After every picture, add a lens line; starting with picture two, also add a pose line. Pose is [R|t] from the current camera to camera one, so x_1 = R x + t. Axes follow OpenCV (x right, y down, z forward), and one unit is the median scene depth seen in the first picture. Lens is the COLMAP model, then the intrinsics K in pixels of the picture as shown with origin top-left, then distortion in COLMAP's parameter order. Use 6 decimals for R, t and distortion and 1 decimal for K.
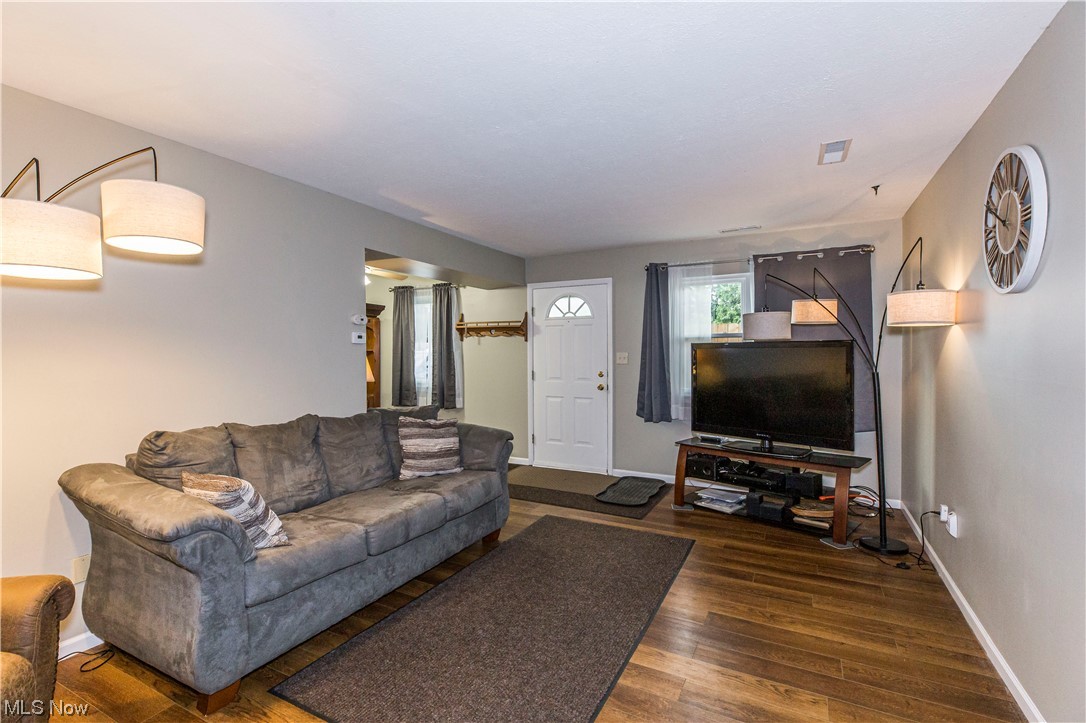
lens RADIAL K [[495.3, 0, 538.8], [0, 495.3, 360.2], [0, 0, 1]] dist [0.004993, 0.000556]
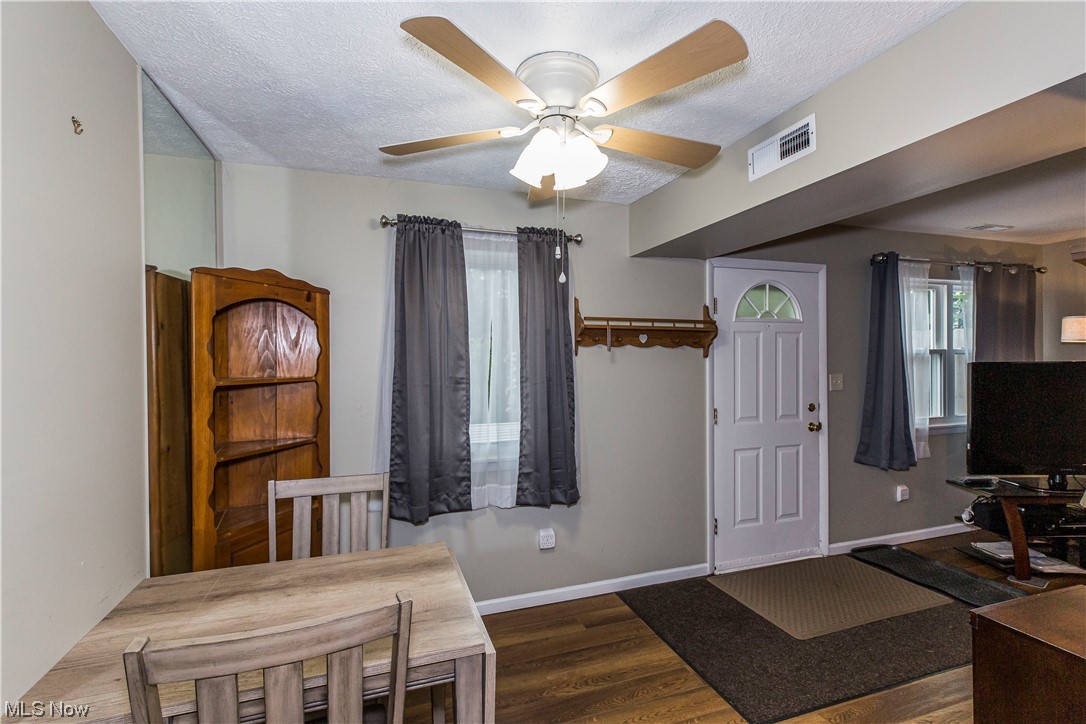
lens RADIAL K [[495.3, 0, 540.0], [0, 495.3, 356.0], [0, 0, 1]] dist [0.004993, 0.000556]
pose [[0.691785, -0.005880, 0.722079, -0.567380], [0.012790, 0.999910, -0.004111, -0.039321], [-0.721990, 0.012080, 0.691798, 0.743761]]
